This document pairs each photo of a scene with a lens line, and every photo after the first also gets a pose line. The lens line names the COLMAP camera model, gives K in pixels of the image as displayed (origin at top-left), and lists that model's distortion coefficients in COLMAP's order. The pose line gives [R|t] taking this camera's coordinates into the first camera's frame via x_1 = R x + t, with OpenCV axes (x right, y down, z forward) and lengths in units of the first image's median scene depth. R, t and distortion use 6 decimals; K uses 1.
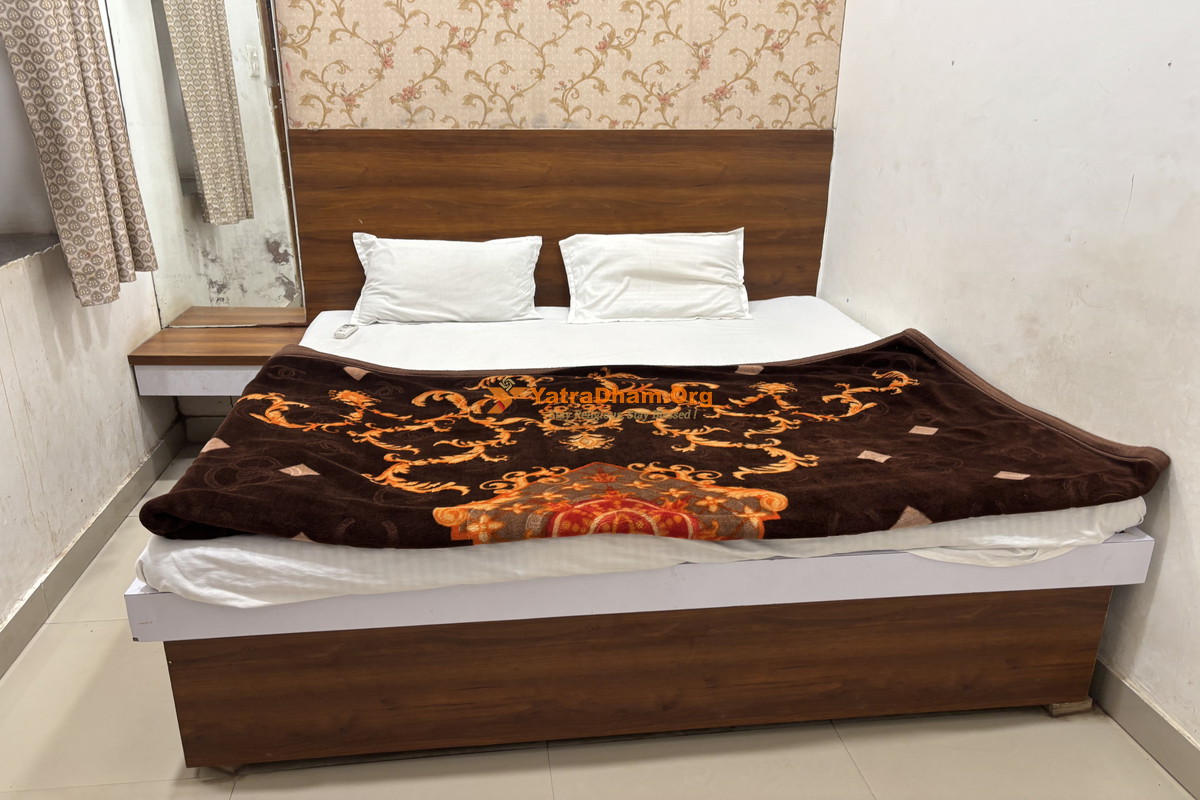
lens RADIAL K [[806.0, 0, 600.0], [0, 806.0, 400.0], [0, 0, 1]] dist [0.058721, -0.076017]
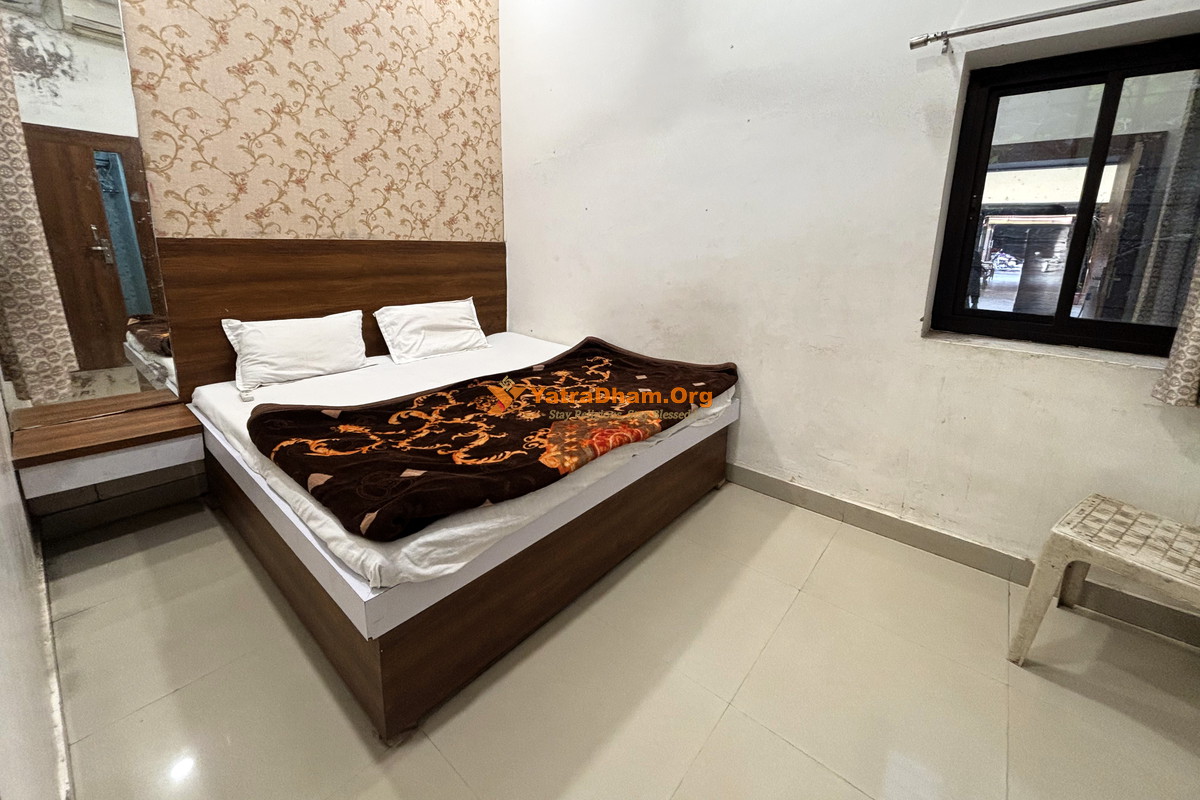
lens RADIAL K [[473.3, 0, 596.6], [0, 473.3, 352.4], [0, 0, 1]] dist [0.000160, -0.000054]
pose [[0.754783, -0.149637, 0.638680, -0.344891], [0.219779, 0.975048, -0.031286, -0.008894], [-0.618062, 0.163983, 0.768837, 0.101079]]
